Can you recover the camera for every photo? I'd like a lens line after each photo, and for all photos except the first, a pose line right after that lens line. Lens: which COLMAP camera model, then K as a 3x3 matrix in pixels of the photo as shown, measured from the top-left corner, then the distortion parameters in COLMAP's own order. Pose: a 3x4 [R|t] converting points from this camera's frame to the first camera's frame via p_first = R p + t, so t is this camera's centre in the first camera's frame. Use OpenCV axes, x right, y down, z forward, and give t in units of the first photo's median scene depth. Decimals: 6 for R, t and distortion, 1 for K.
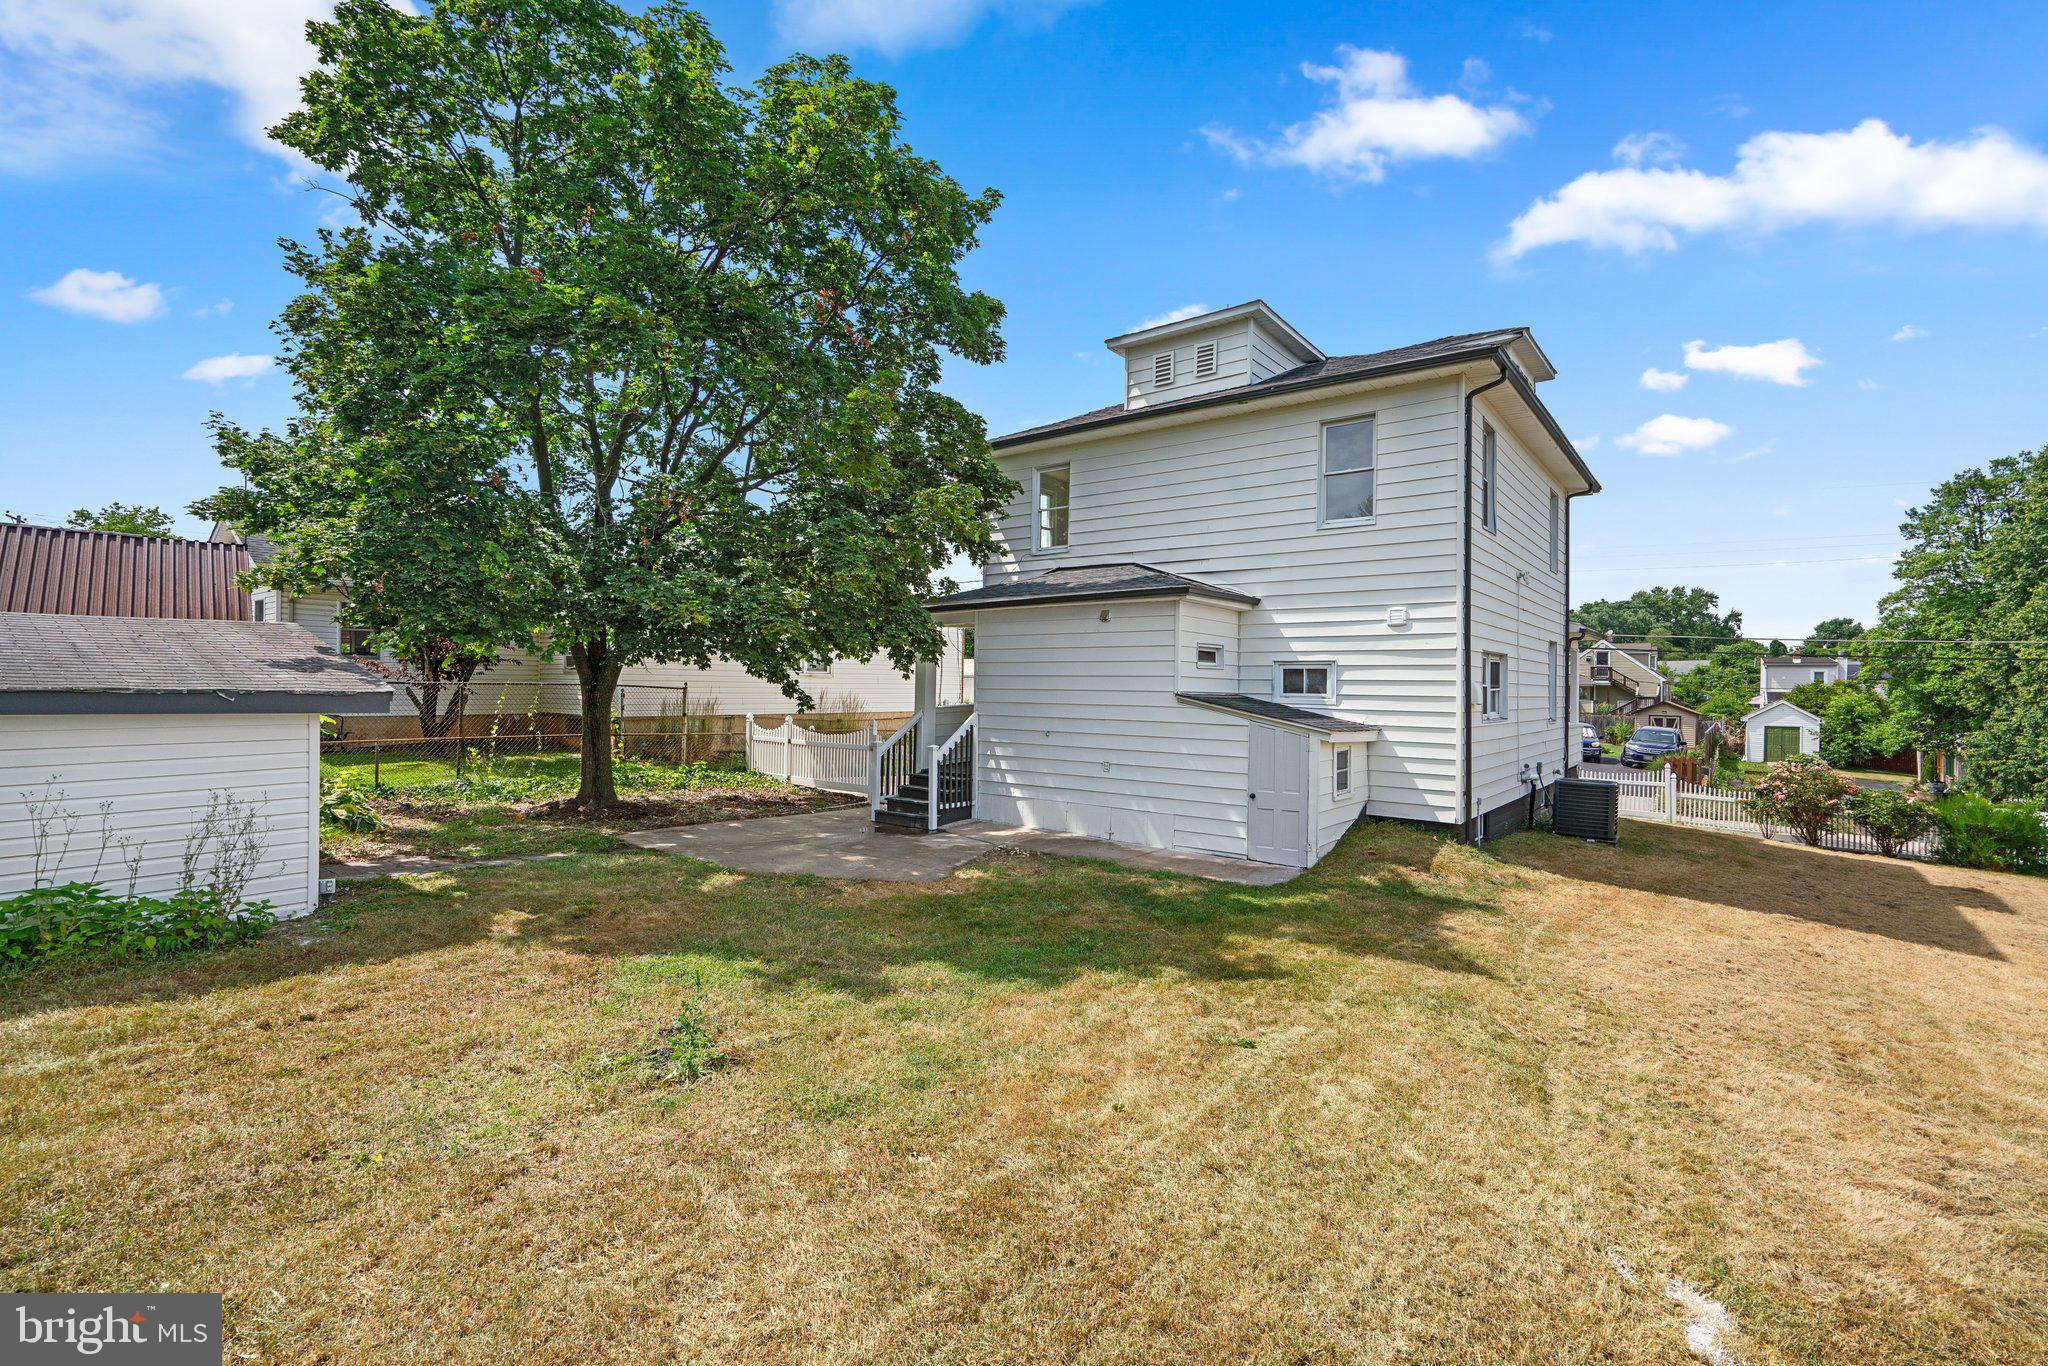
lens RADIAL K [[930.2, 0, 1023.3], [0, 930.2, 696.3], [0, 0, 1]] dist [-0.000667, 0.000922]
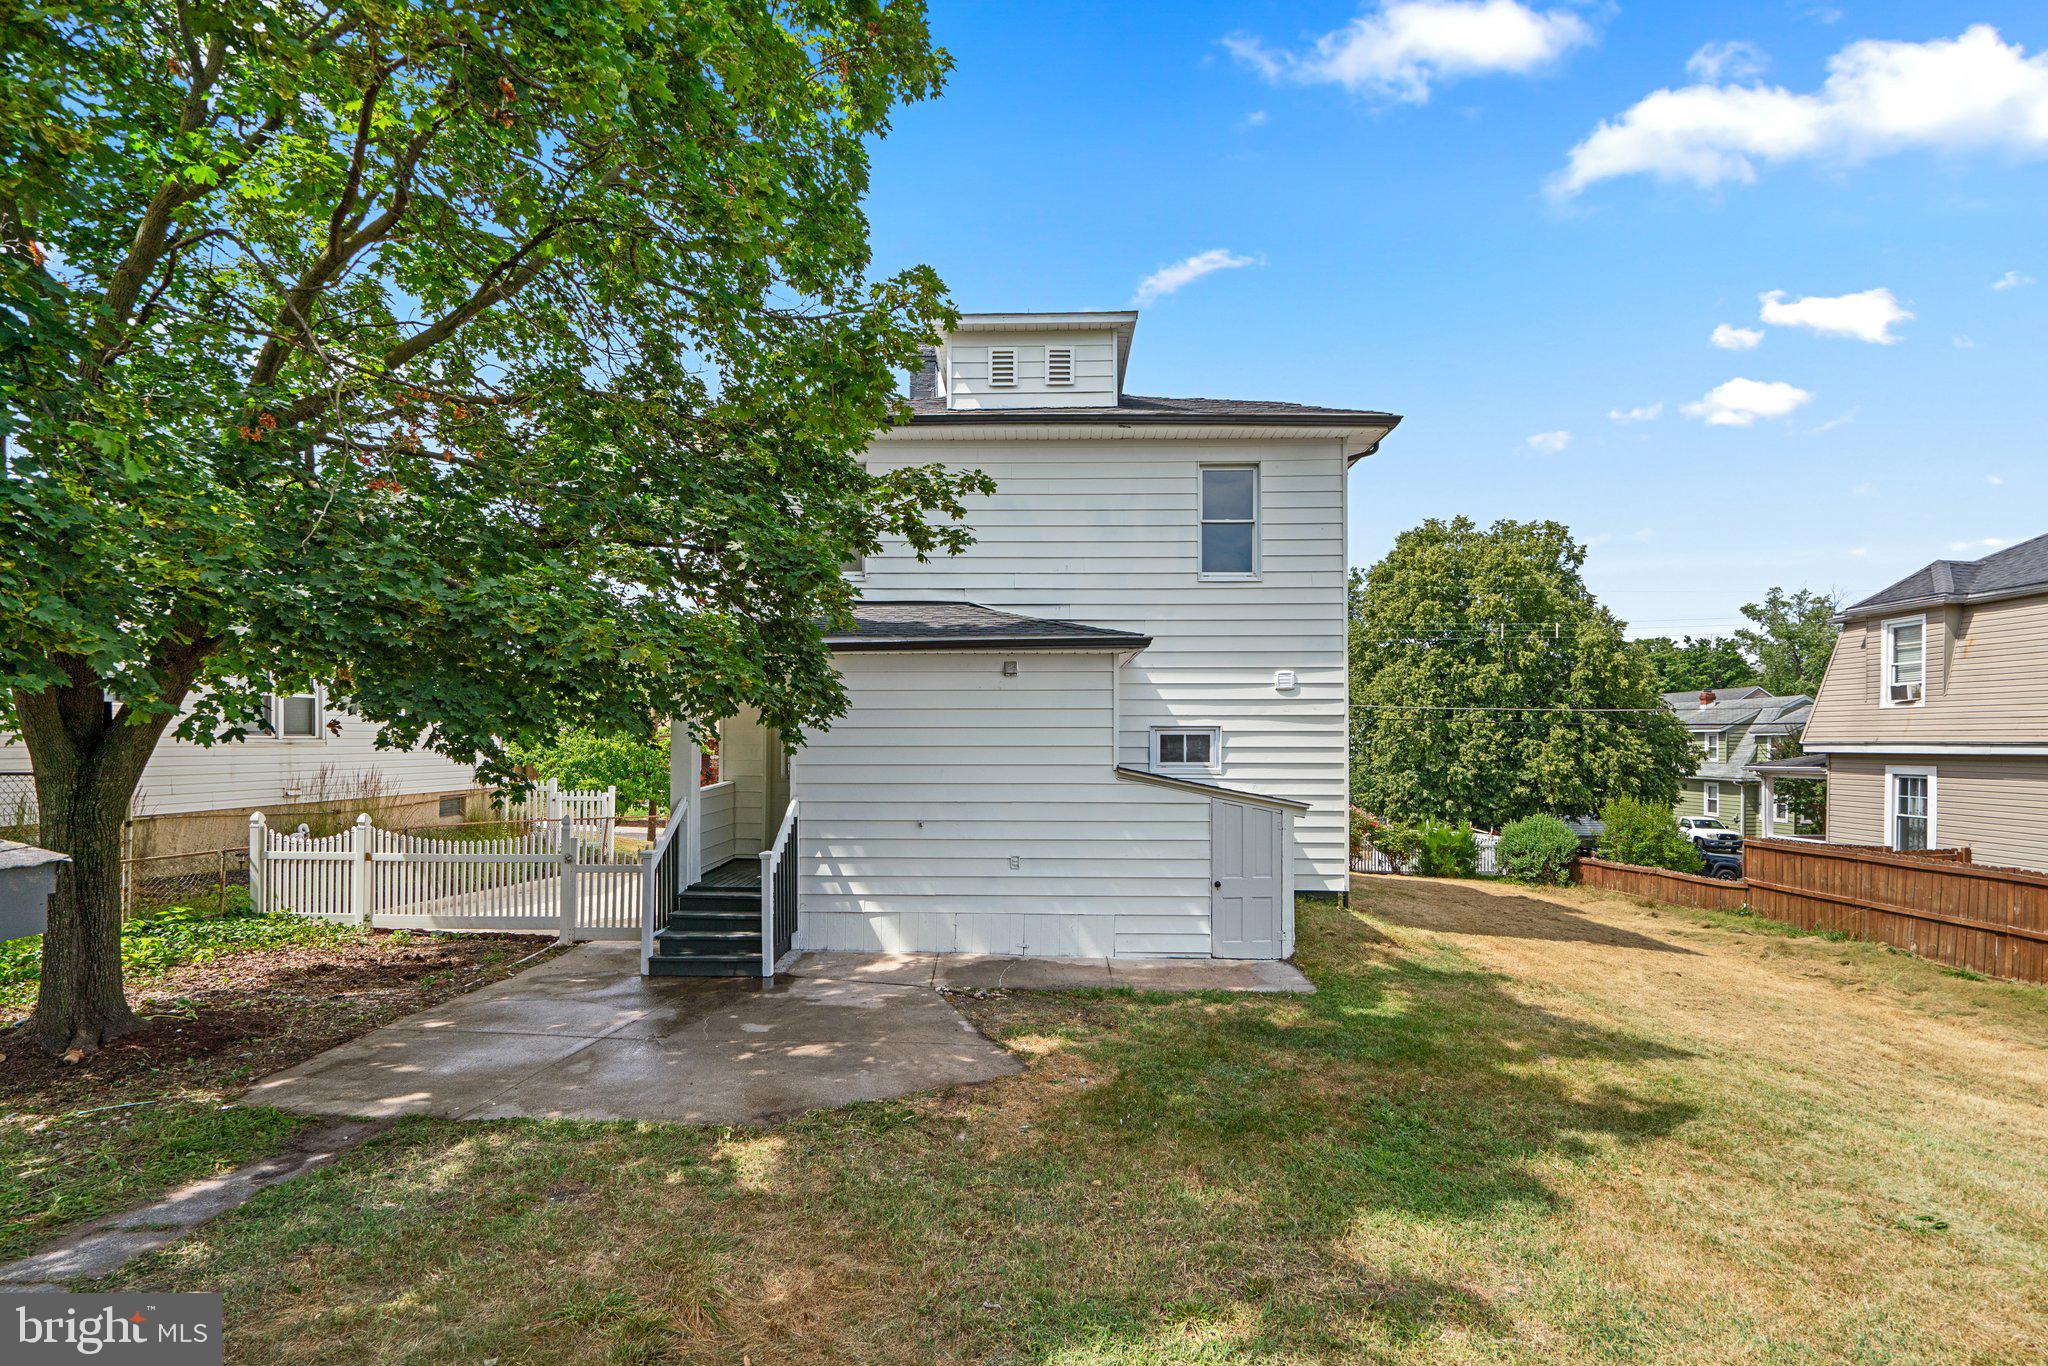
lens RADIAL K [[957.2, 0, 1024.3], [0, 957.2, 758.4], [0, 0, 1]] dist [-0.001651, 0.000491]
pose [[0.800903, -0.021985, 0.598390, -0.385617], [0.016301, 0.999756, 0.014915, -0.023445], [-0.598572, -0.002191, 0.801066, 0.355350]]
